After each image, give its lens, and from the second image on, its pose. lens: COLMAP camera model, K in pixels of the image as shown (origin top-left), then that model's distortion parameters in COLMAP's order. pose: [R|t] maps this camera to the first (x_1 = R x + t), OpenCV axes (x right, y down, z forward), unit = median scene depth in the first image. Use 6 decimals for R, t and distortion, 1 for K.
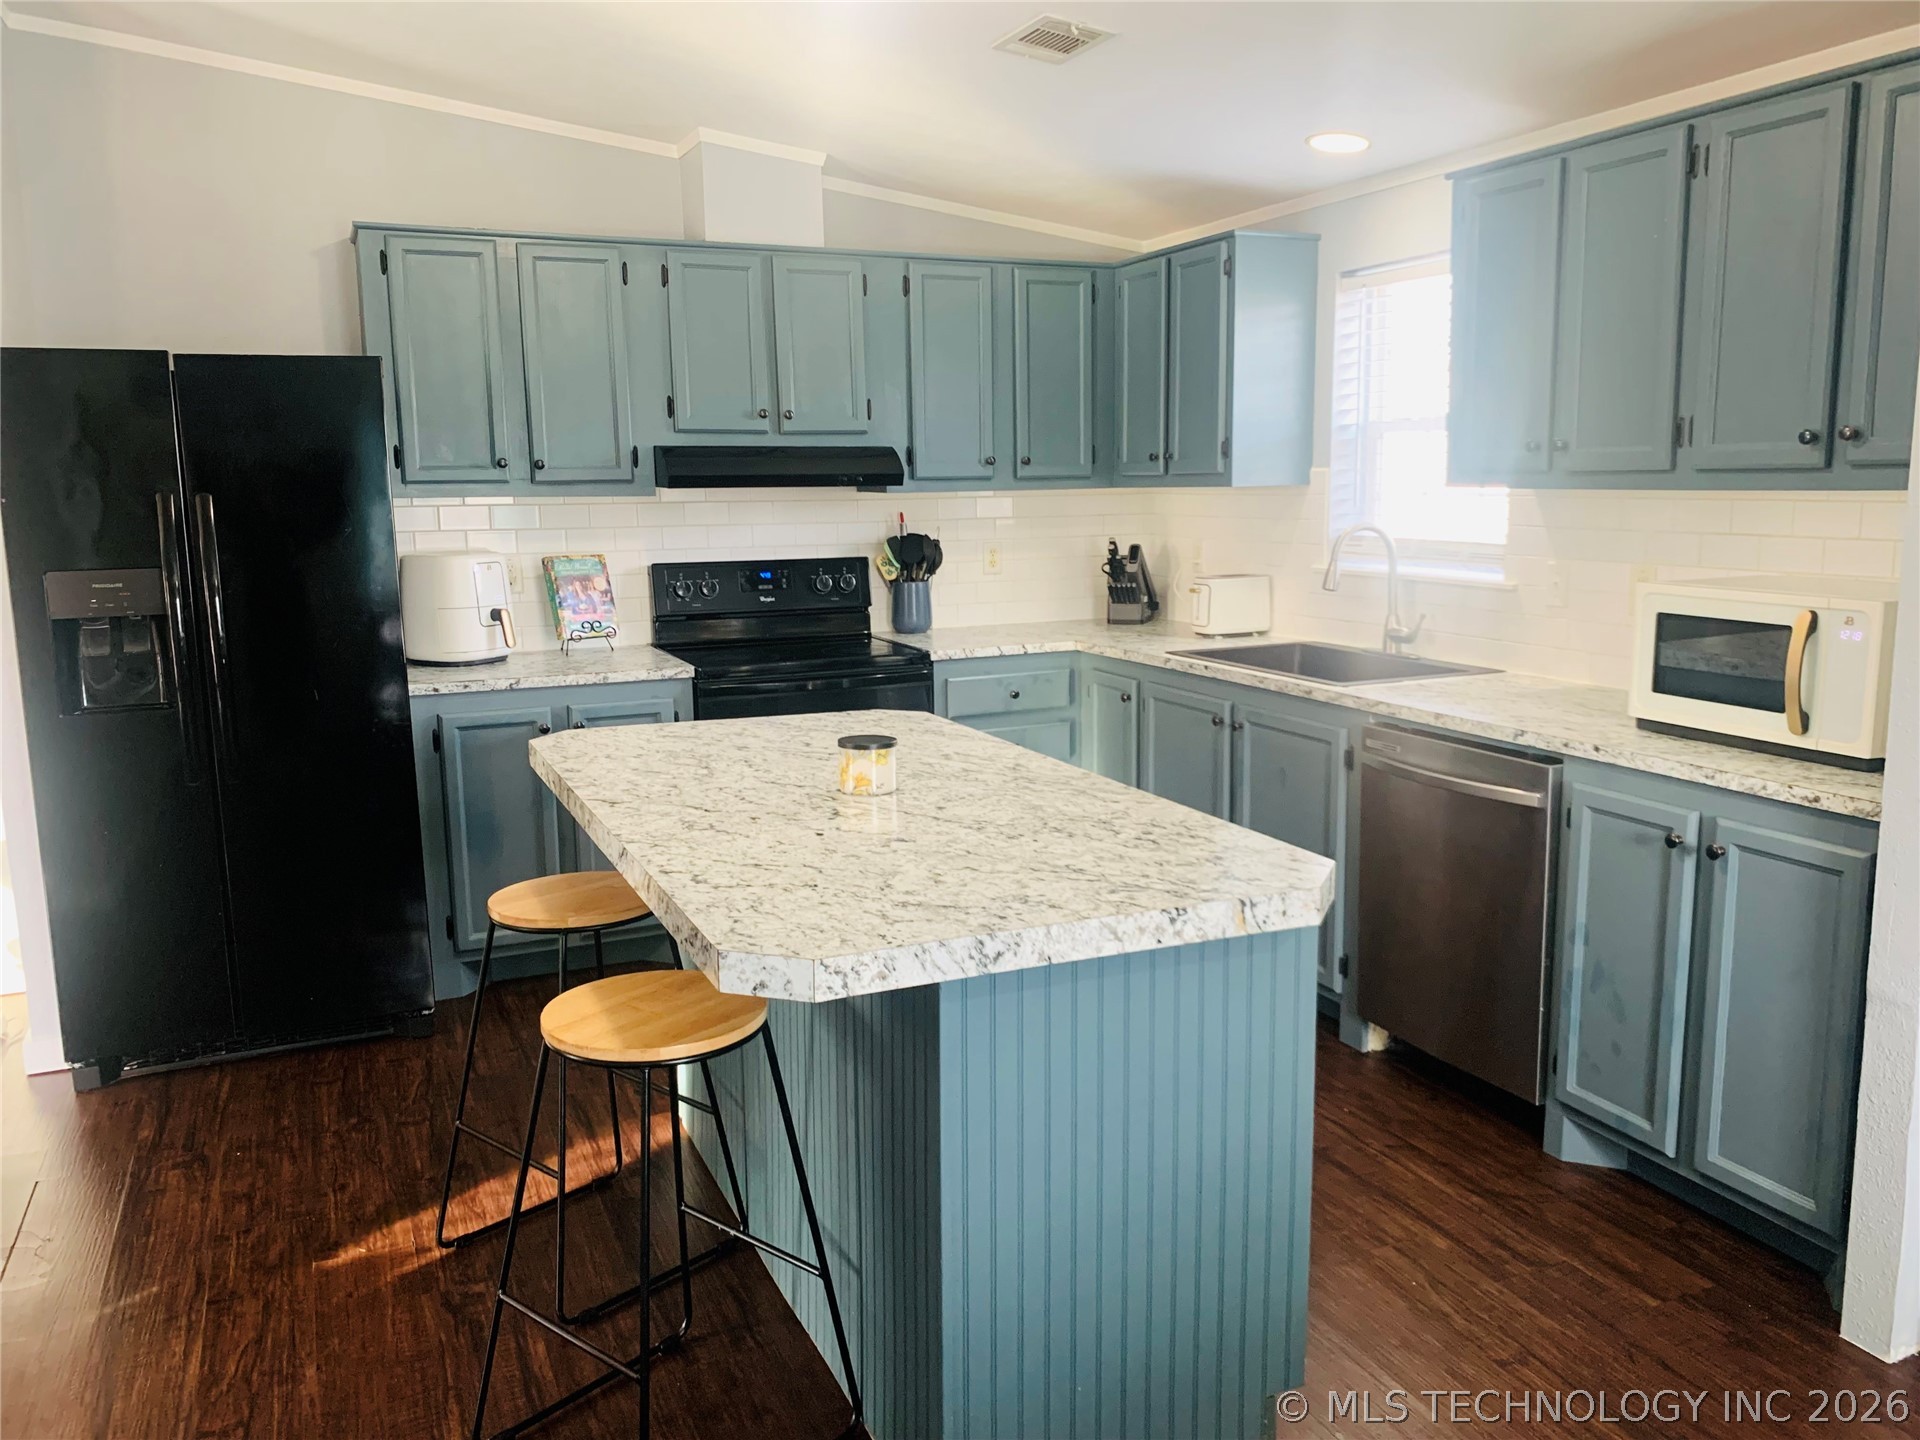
lens RADIAL K [[1455.4, 0, 960.0], [0, 1455.4, 720.0], [0, 0, 1]] dist [0.013414, -0.037373]
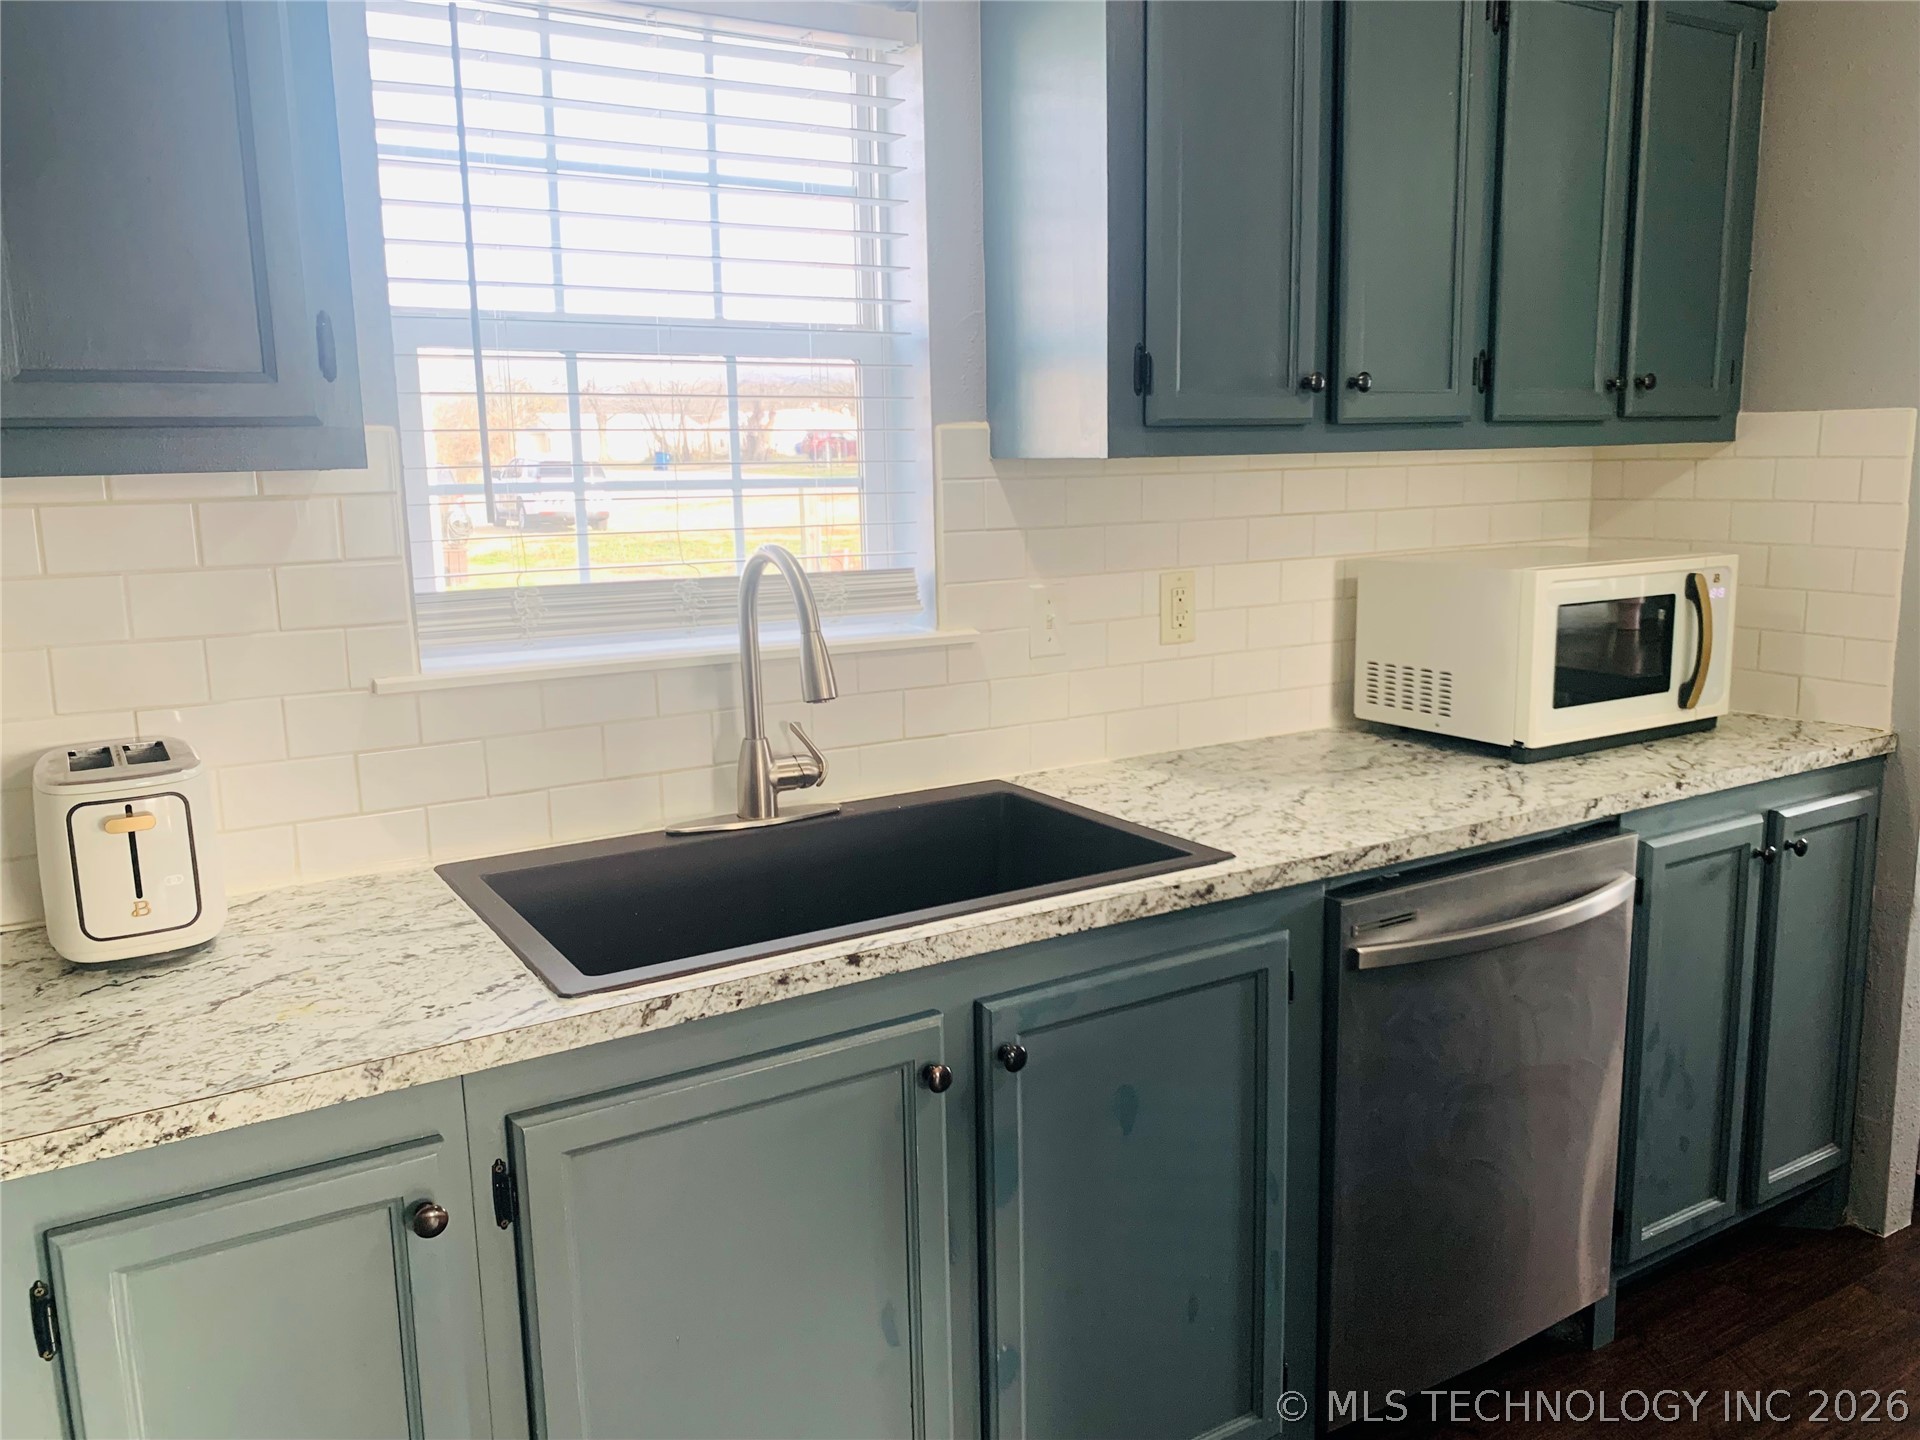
lens RADIAL K [[1559.3, 0, 1018.0], [0, 1559.3, 725.3], [0, 0, 1]] dist [-0.005637, -0.009021]
pose [[-0.175444, -0.155963, 0.972057, -0.243158], [0.178158, 0.966040, 0.187153, -0.192941], [-0.968235, 0.206014, -0.141700, 1.255274]]
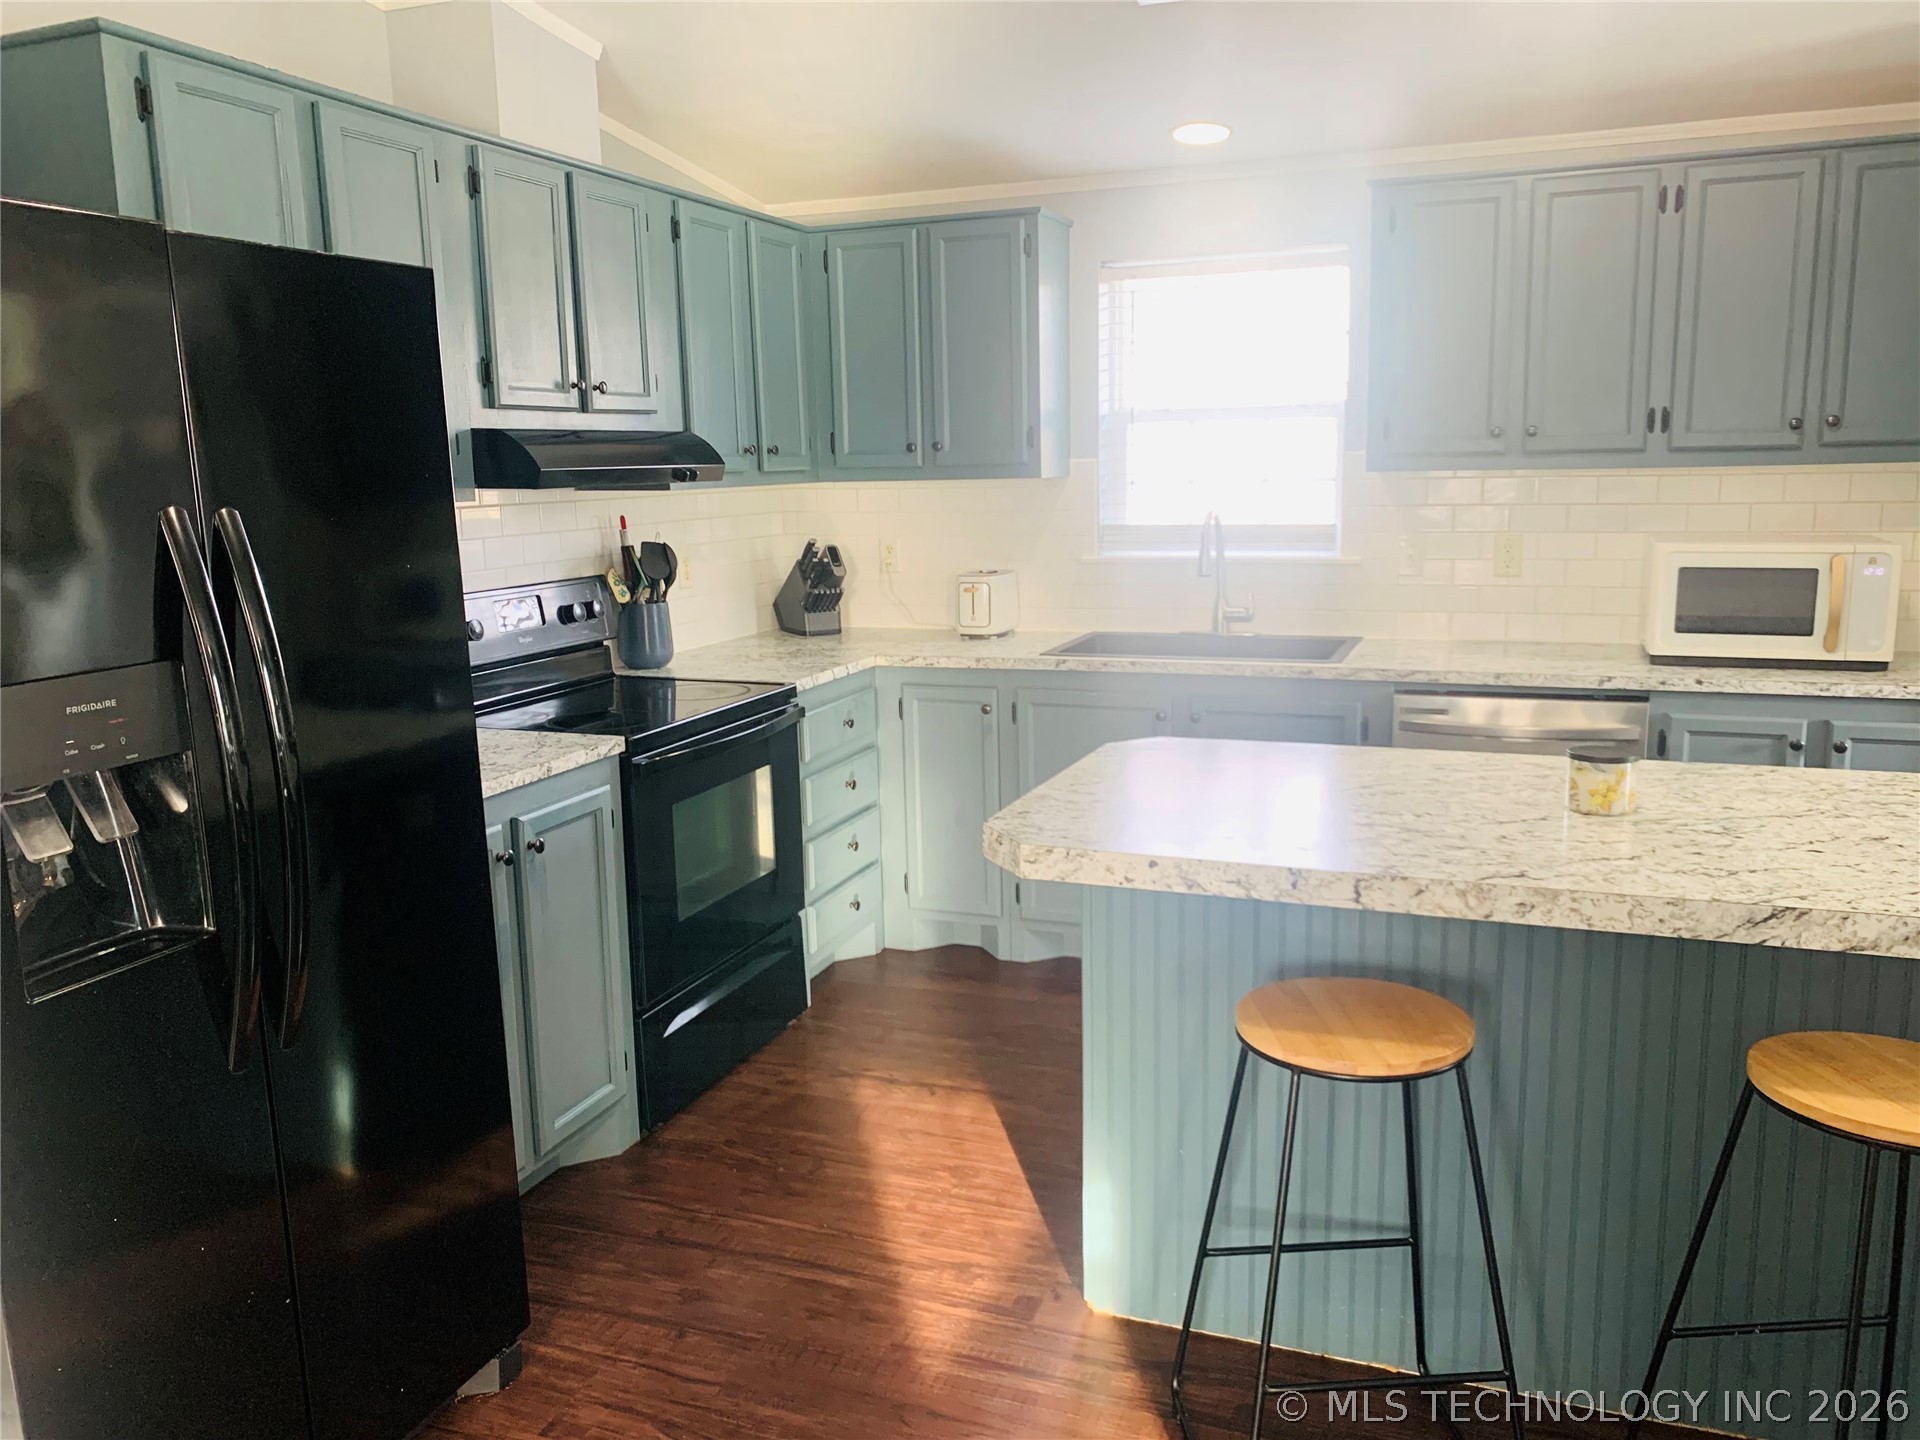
lens RADIAL K [[1455.4, 0, 960.0], [0, 1455.4, 720.0], [0, 0, 1]] dist [0.013414, -0.037373]
pose [[0.716504, -0.124678, 0.686351, -0.720312], [0.129030, 0.990608, 0.045248, -0.071595], [-0.685546, 0.056139, 0.725862, 0.480170]]
